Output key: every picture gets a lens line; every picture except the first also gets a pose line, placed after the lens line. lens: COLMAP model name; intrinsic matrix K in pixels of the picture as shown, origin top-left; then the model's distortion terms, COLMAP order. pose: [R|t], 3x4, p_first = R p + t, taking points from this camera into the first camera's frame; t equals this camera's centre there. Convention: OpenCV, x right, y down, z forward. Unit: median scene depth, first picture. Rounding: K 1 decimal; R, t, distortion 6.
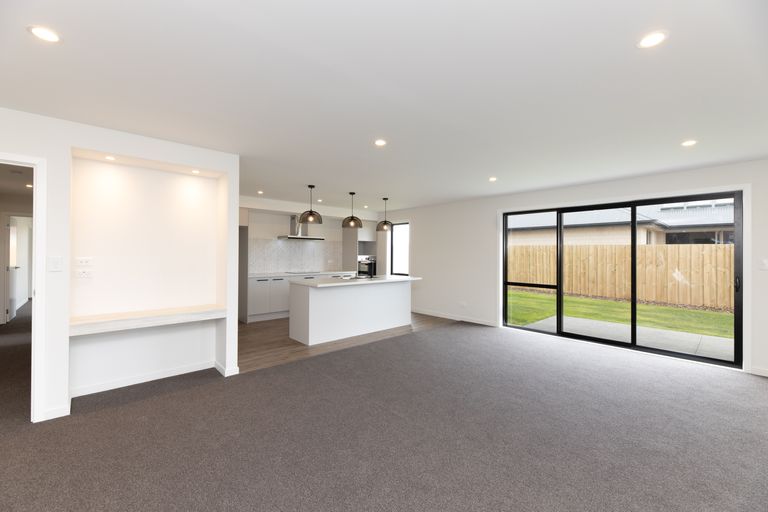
lens RADIAL K [[312.3, 0, 393.6], [0, 312.3, 254.2], [0, 0, 1]] dist [0.000027, 0.000033]
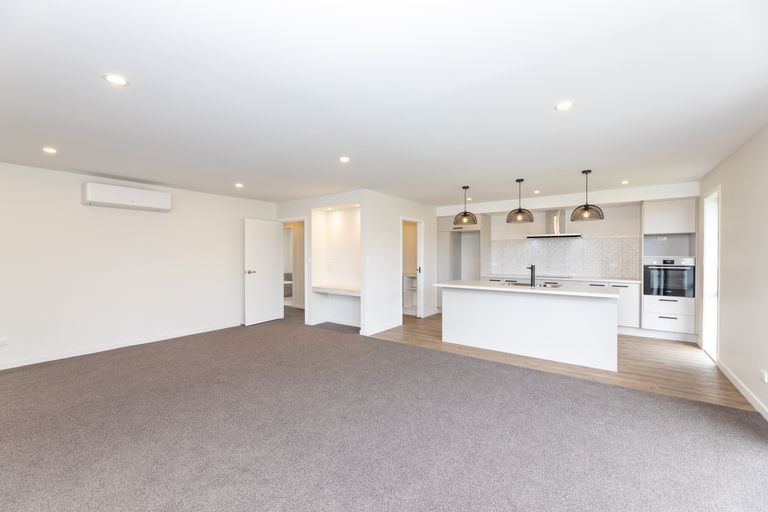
lens RADIAL K [[312.3, 0, 393.6], [0, 312.3, 254.2], [0, 0, 1]] dist [0.000027, 0.000033]
pose [[0.223638, -0.005422, -0.974657, 0.455350], [-0.003031, 0.999976, -0.006258, 0.004202], [0.974668, 0.004354, 0.223616, 0.378384]]
